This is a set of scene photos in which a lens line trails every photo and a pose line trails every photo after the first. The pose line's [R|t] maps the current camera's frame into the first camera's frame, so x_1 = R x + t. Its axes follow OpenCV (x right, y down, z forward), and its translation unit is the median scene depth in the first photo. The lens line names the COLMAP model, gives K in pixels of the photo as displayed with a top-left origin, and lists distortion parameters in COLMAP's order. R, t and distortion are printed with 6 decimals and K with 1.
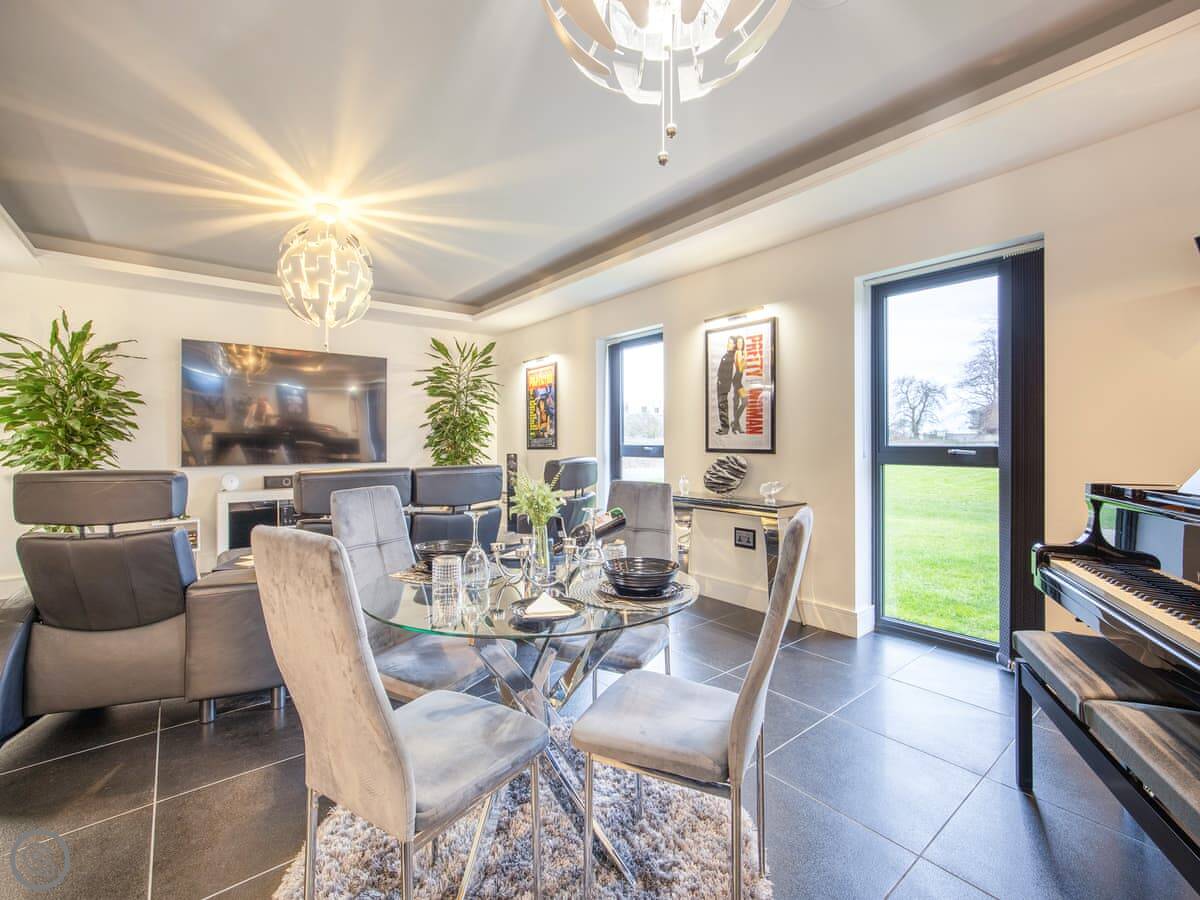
lens RADIAL K [[549.4, 0, 596.2], [0, 549.4, 441.6], [0, 0, 1]] dist [-0.012588, 0.013807]
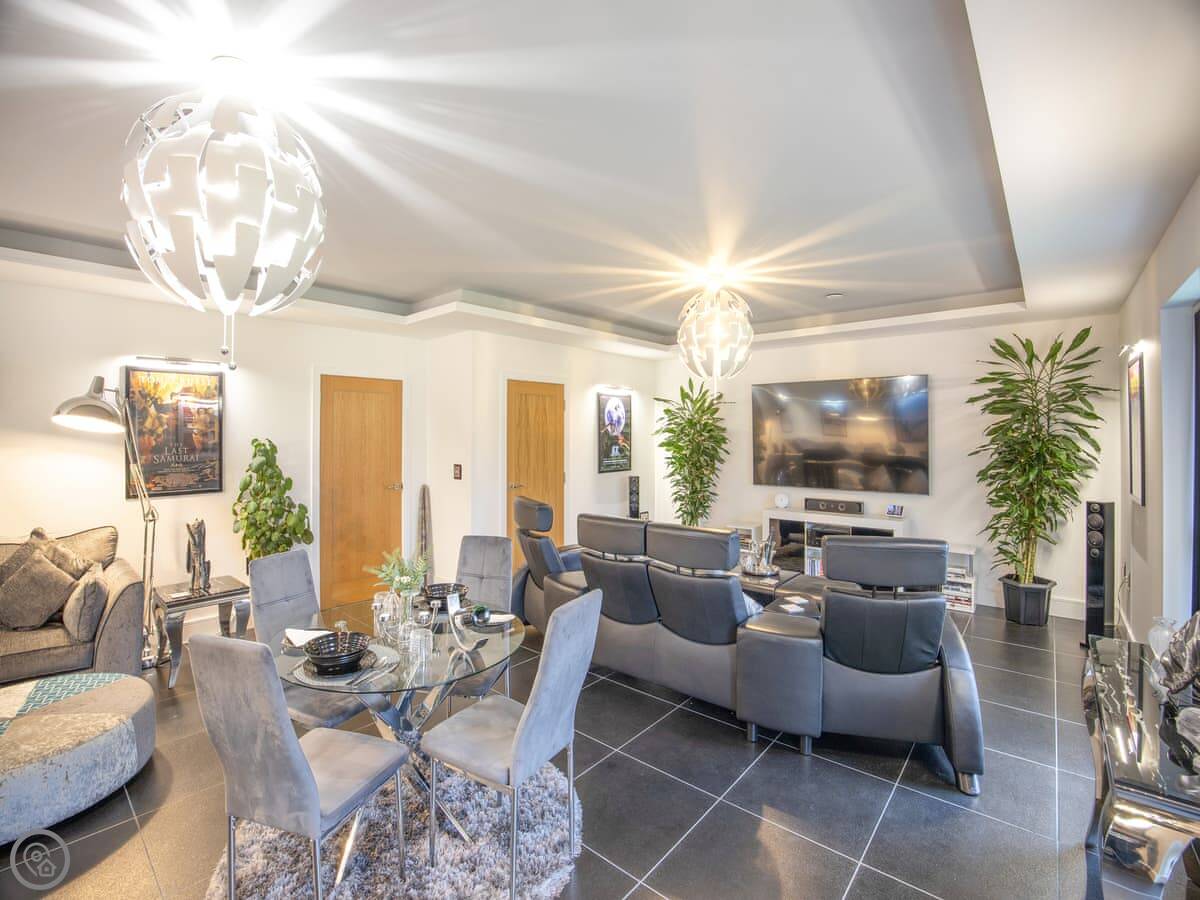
lens RADIAL K [[541.4, 0, 601.4], [0, 541.4, 446.1], [0, 0, 1]] dist [-0.059497, 0.012961]
pose [[0.197837, 0.019792, -0.980035, 0.515723], [0.004058, 0.999771, 0.021010, -0.089930], [0.980227, -0.008133, 0.197711, 0.500516]]
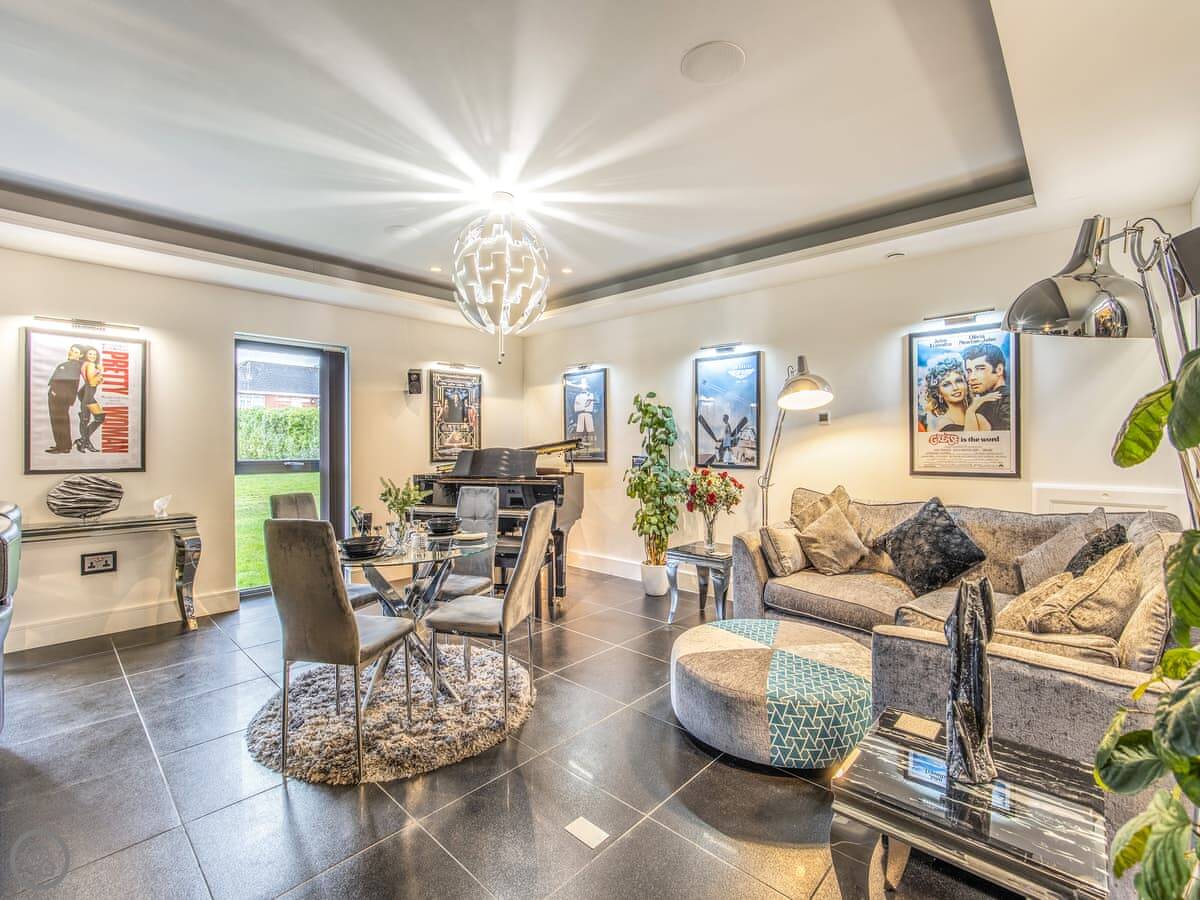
lens RADIAL K [[541.4, 0, 601.4], [0, 541.4, 446.1], [0, 0, 1]] dist [-0.059497, 0.012961]
pose [[-0.147203, -0.002377, 0.989103, -0.736639], [-0.001109, 0.999997, 0.002238, -0.027870], [-0.989106, -0.000768, -0.147205, 0.273874]]
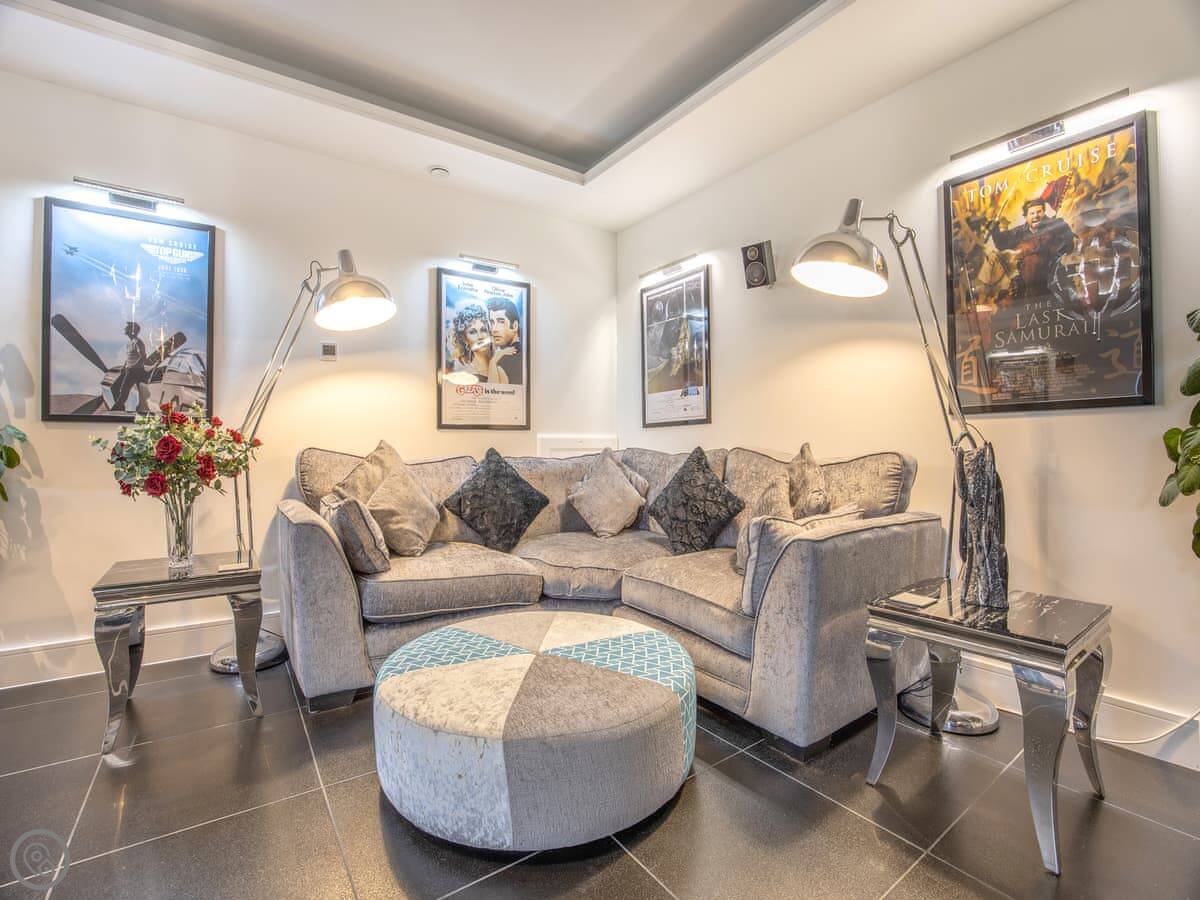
lens RADIAL K [[541.4, 0, 601.4], [0, 541.4, 446.1], [0, 0, 1]] dist [-0.059497, 0.012961]
pose [[-0.999033, 0.004761, 0.043714, -0.217561], [0.004569, 0.999979, -0.004490, 0.050370], [-0.043735, -0.004286, -0.999034, 0.402665]]
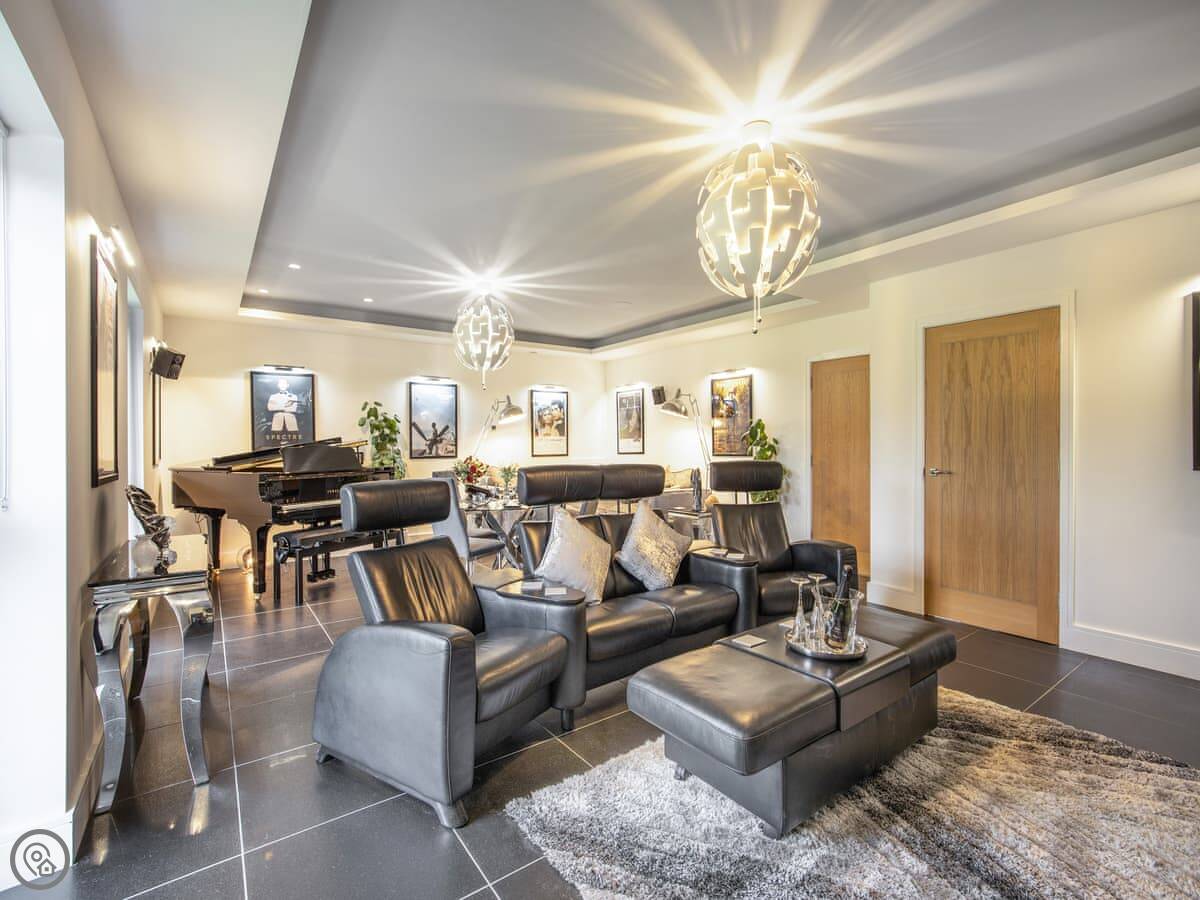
lens RADIAL K [[558.4, 0, 610.6], [0, 558.4, 452.6], [0, 0, 1]] dist [-0.018847, -0.000002]
pose [[-0.999617, 0.006294, 0.026943, -0.276030], [0.006612, 0.999909, 0.011730, -0.014024], [-0.026867, 0.011904, -0.999568, 1.572110]]
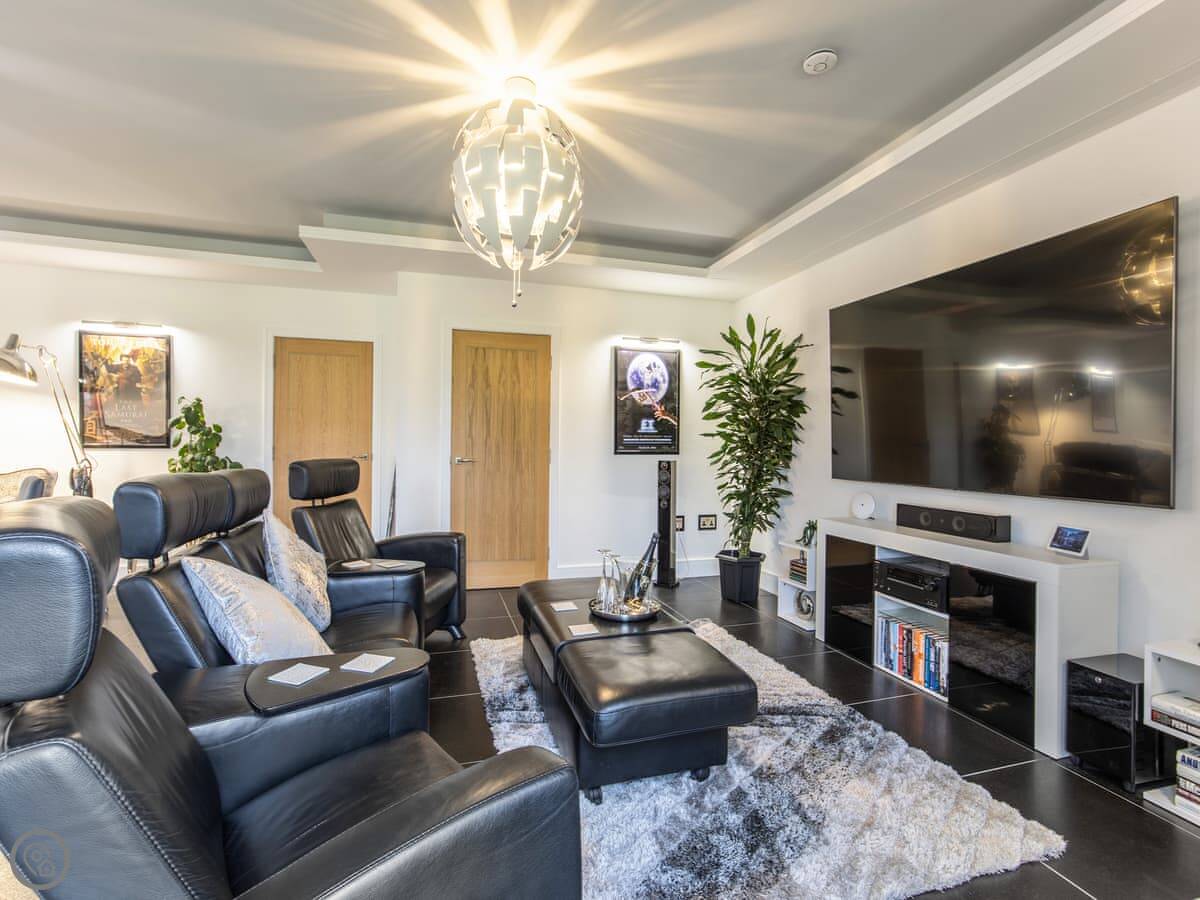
lens RADIAL K [[551.6, 0, 599.5], [0, 551.6, 451.4], [0, 0, 1]] dist [0.003163, 0.000705]
pose [[-0.370478, 0.006485, -0.928818, 0.096150], [-0.008249, 0.999913, 0.010272, 0.004929], [0.928804, 0.011468, -0.370393, 1.224581]]
